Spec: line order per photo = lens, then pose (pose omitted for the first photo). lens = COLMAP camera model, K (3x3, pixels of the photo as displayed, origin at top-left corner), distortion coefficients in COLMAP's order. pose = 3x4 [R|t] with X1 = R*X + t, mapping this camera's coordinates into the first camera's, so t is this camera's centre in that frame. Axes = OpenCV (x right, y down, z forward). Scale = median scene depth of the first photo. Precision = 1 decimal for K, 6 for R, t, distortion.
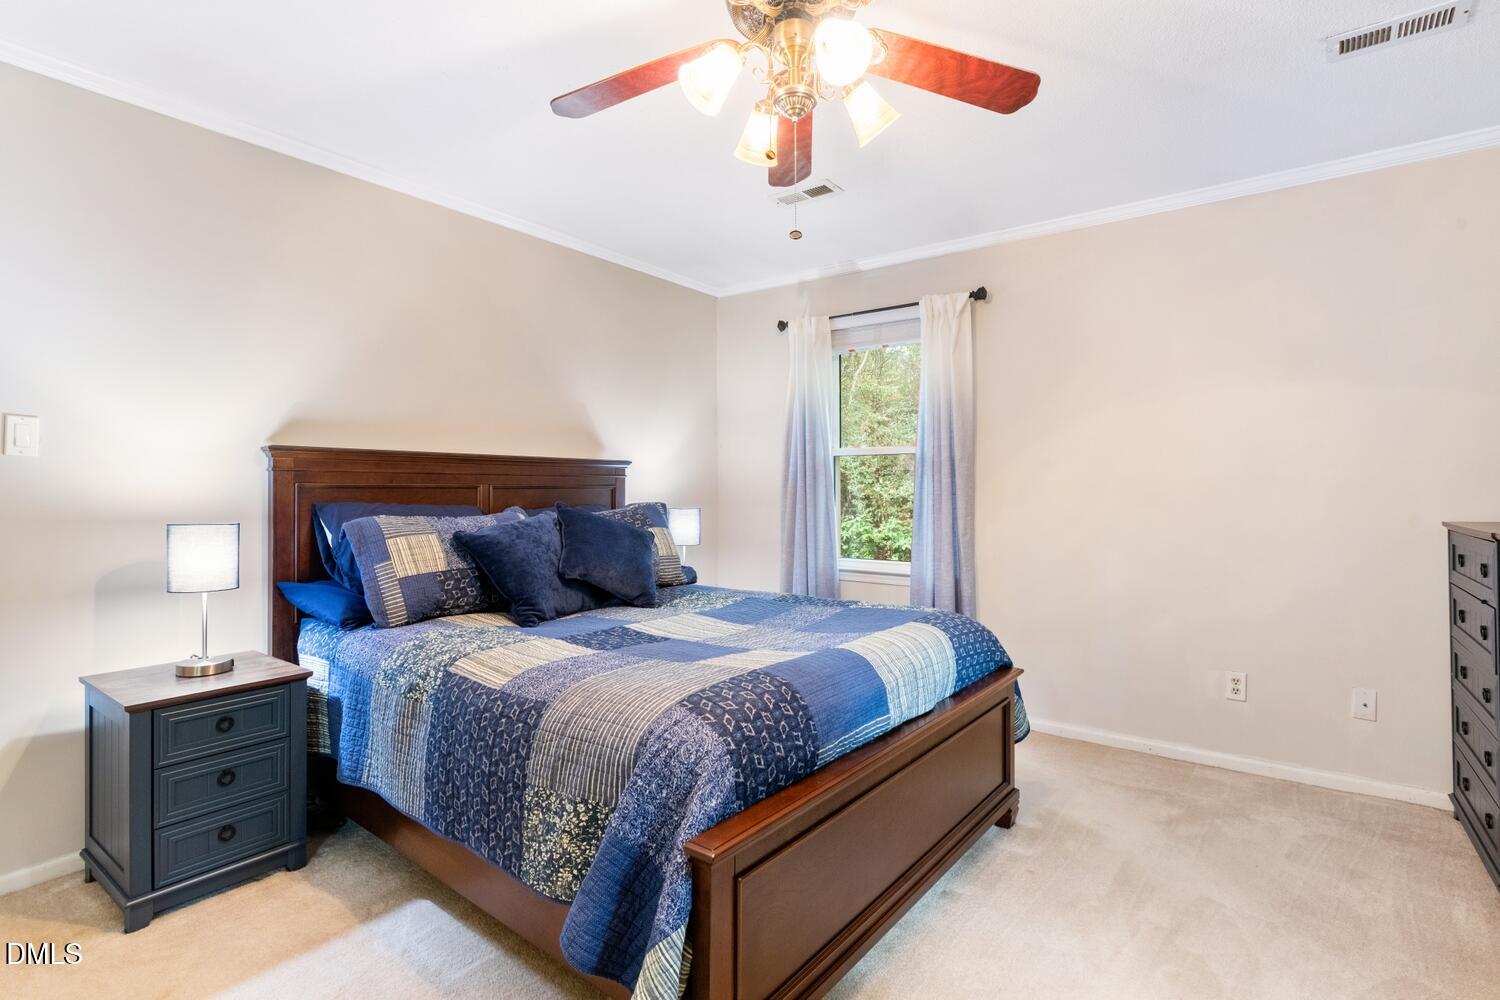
lens RADIAL K [[743.5, 0, 748.3], [0, 743.5, 494.7], [0, 0, 1]] dist [0.009391, -0.000944]
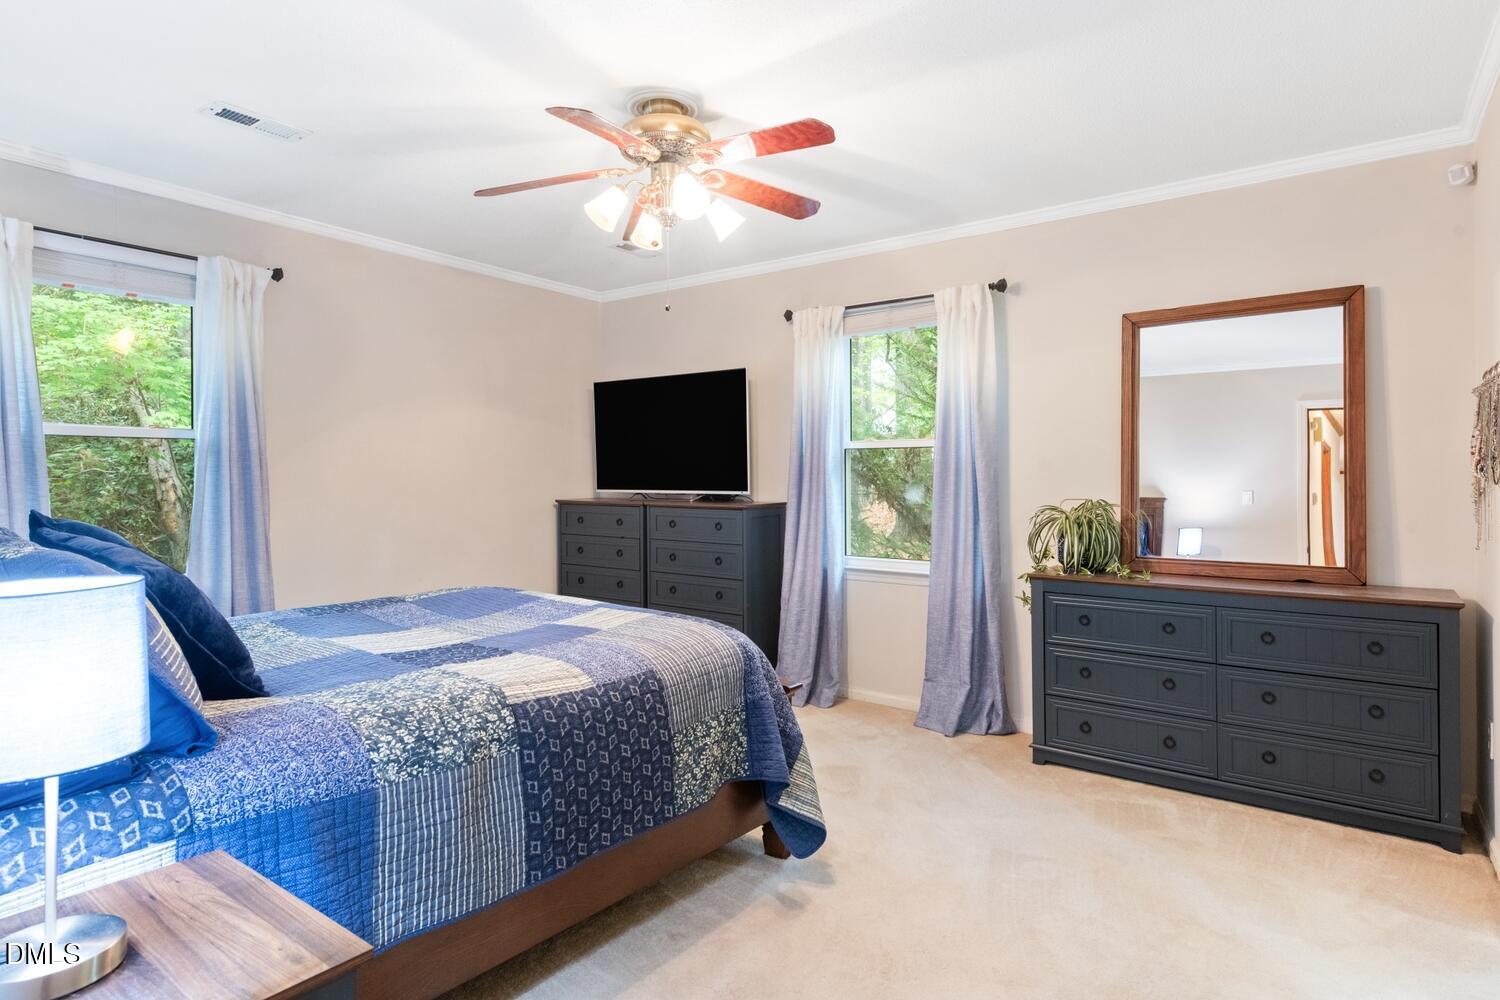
lens RADIAL K [[808.3, 0, 749.5], [0, 808.3, 487.2], [0, 0, 1]] dist [0.006763, -0.002812]
pose [[-0.015144, -0.016098, 0.999756, -1.580634], [0.009179, 0.999826, 0.016238, -0.021192], [-0.999843, 0.009423, -0.014994, 0.904019]]
